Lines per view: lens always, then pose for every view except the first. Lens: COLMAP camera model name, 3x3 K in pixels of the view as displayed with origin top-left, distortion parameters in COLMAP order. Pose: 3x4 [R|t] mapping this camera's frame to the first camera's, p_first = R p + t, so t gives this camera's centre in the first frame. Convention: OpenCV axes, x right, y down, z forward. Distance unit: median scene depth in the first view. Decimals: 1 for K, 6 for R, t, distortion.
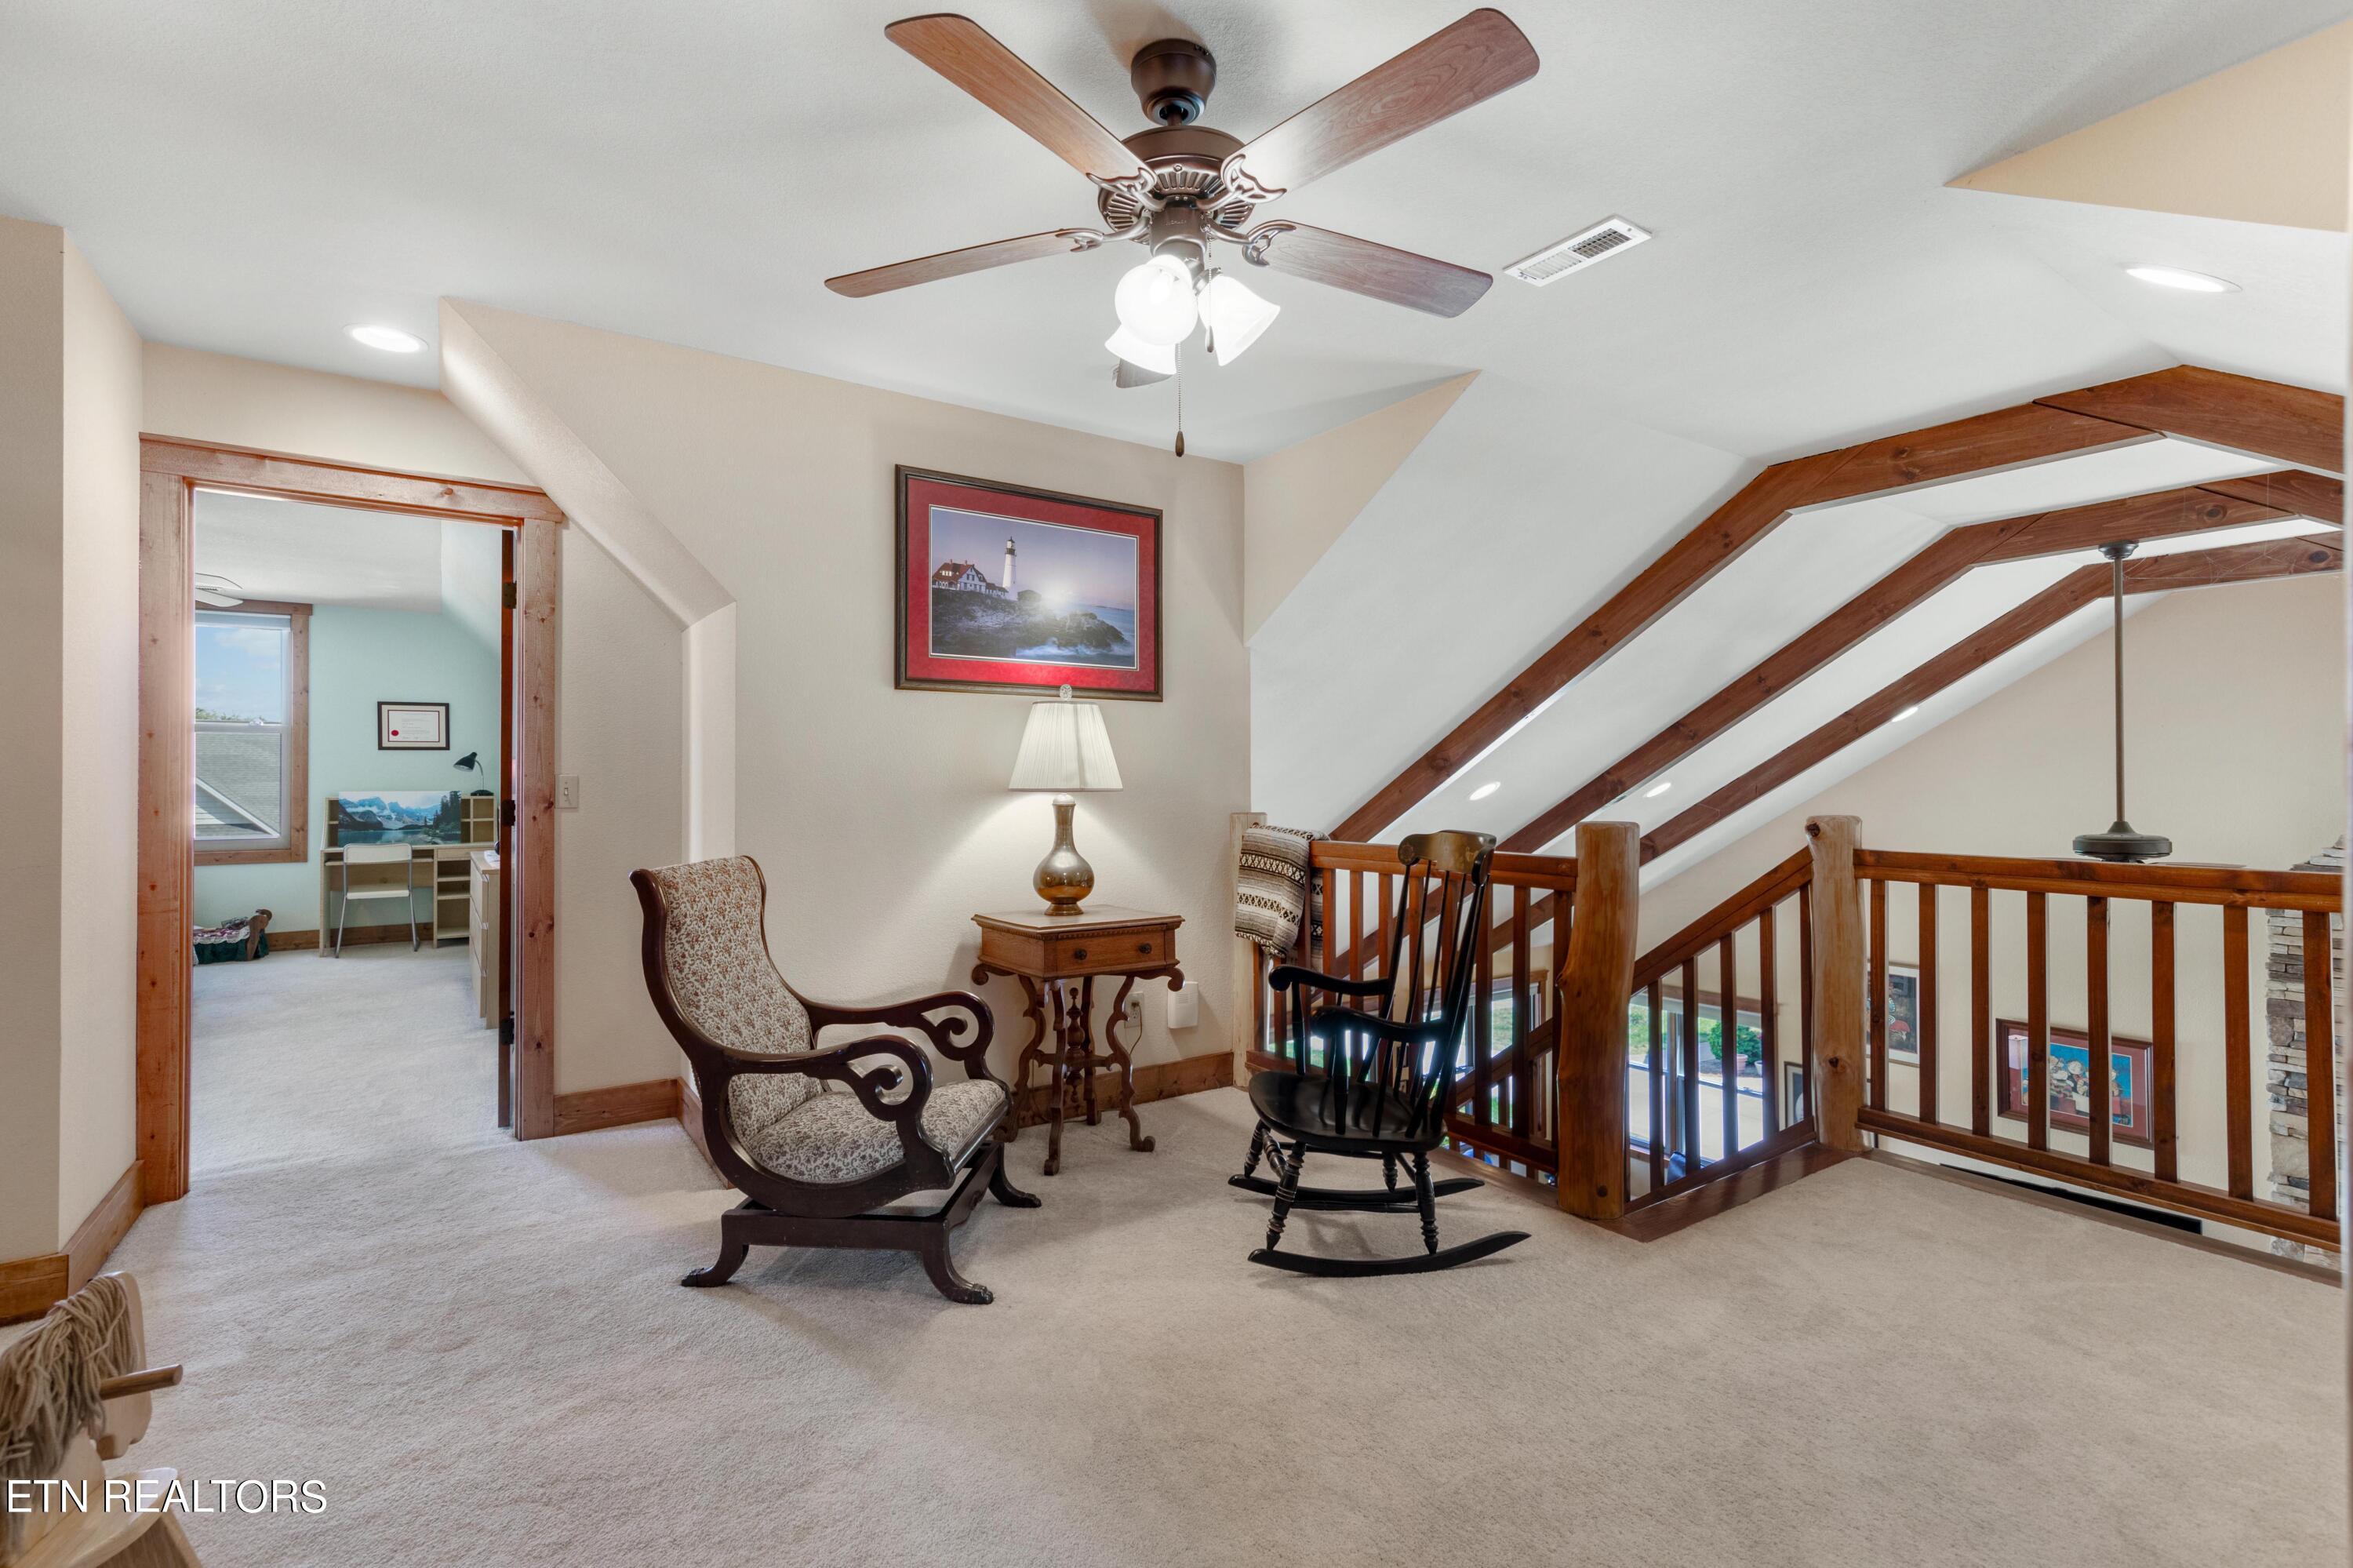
lens RADIAL K [[1059.9, 0, 1168.4], [0, 1059.9, 778.1], [0, 0, 1]] dist [0.001389, 0.000275]
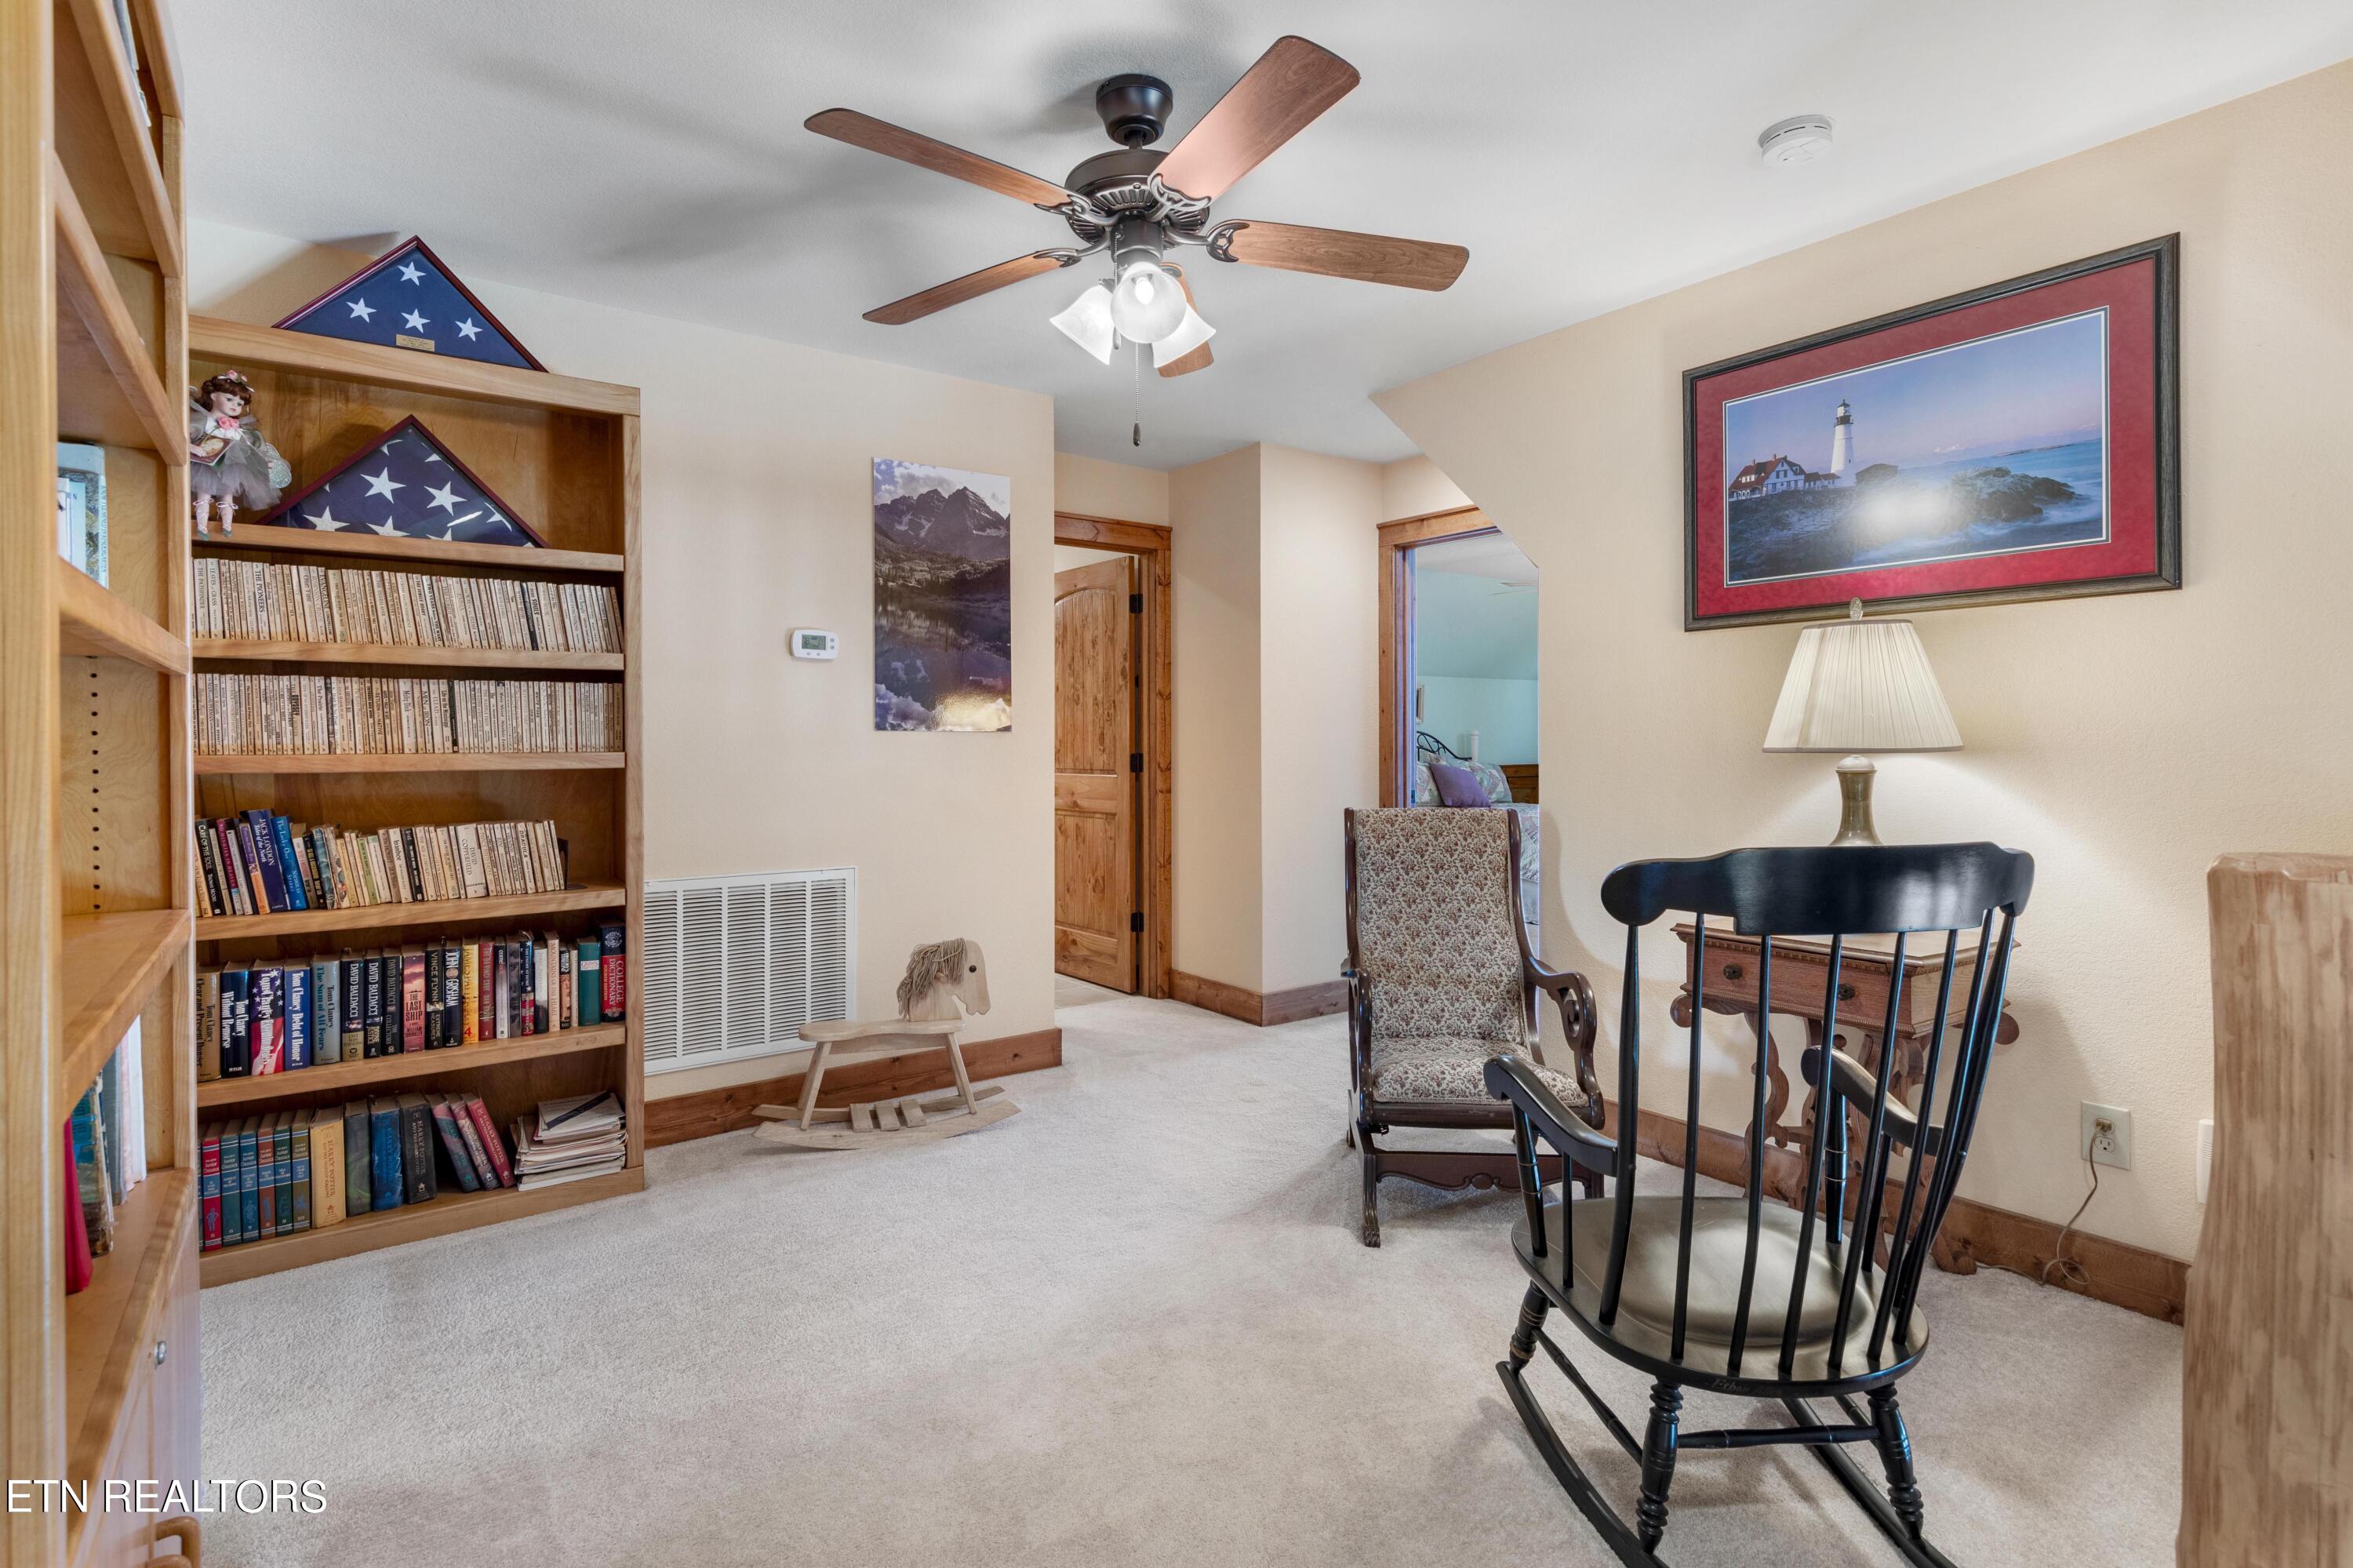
lens RADIAL K [[1115.5, 0, 1175.8], [0, 1115.5, 761.8], [0, 0, 1]] dist [0.005089, 0.000061]
pose [[0.044138, 0.018491, -0.998854, 0.291910], [0.008167, 0.999789, 0.018869, 0.000586], [0.998992, -0.008990, 0.043978, 0.249087]]
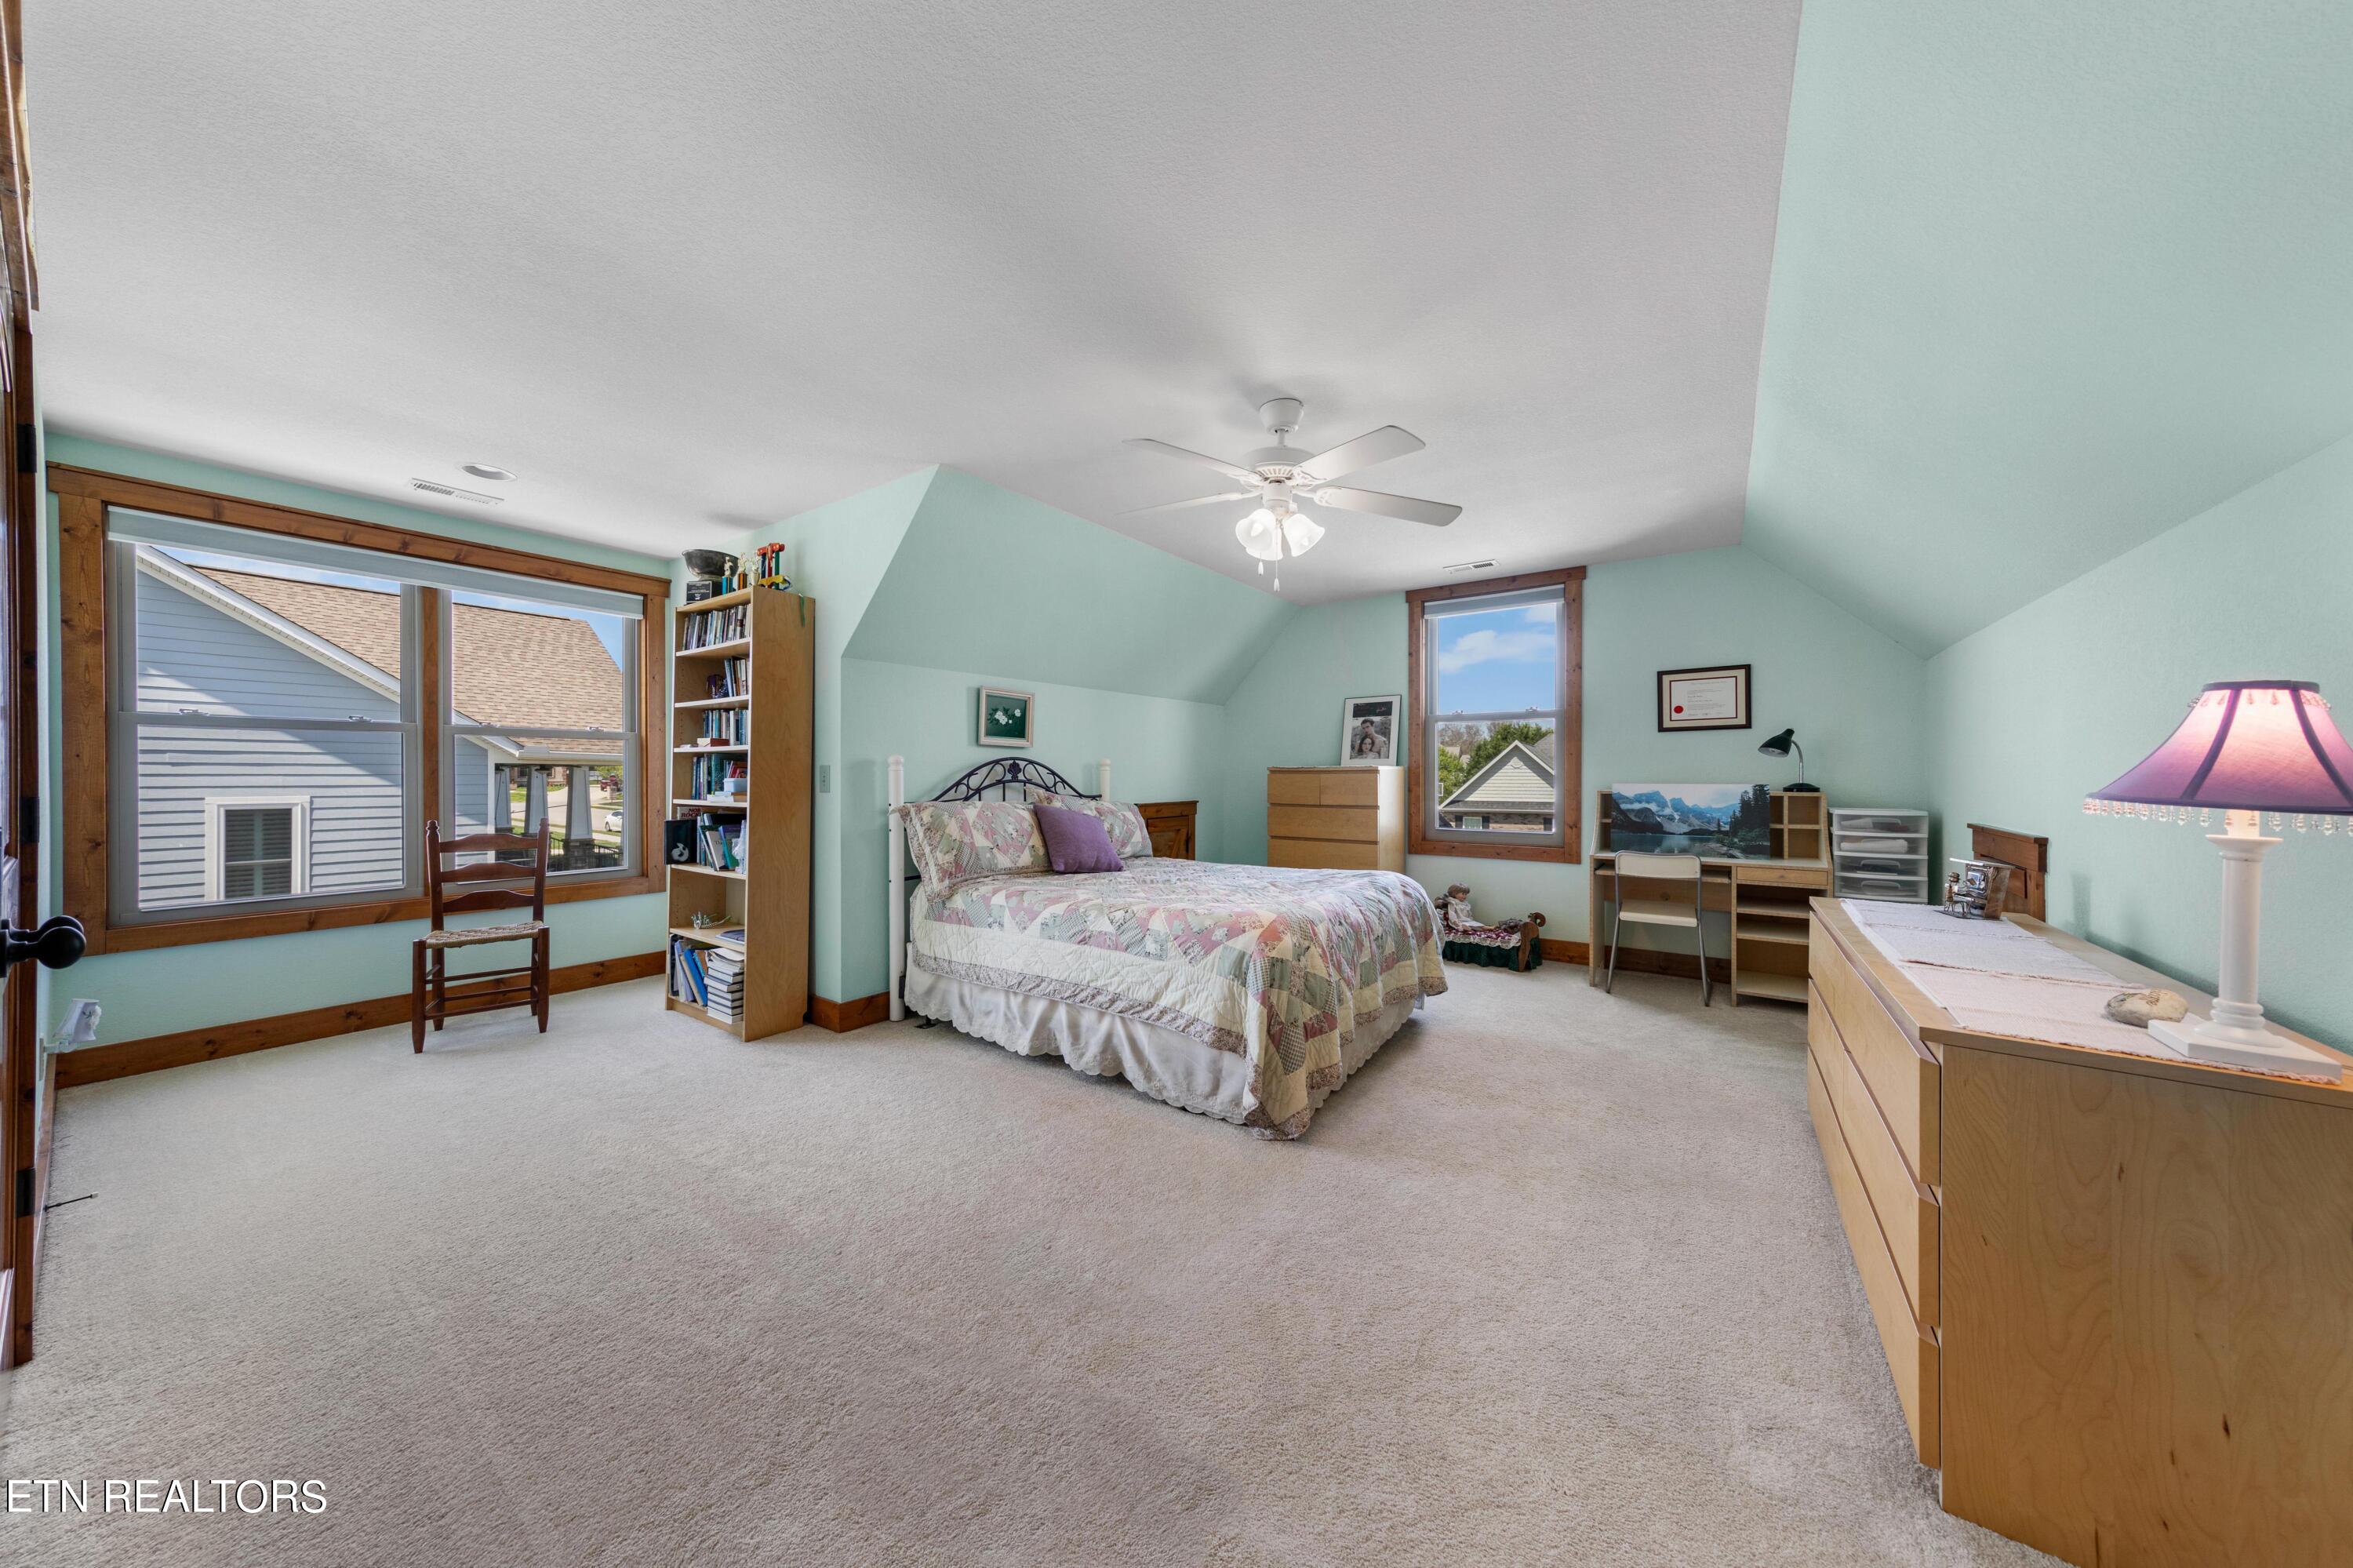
lens RADIAL K [[770.8, 0, 1161.4], [0, 770.8, 778.0], [0, 0, 1]] dist [0.002837, 0.000047]
pose [[0.344249, 0.004911, -0.938865, -0.343233], [0.001952, 0.999980, 0.005946, 0.004132], [0.938876, -0.003879, 0.344233, 0.469260]]
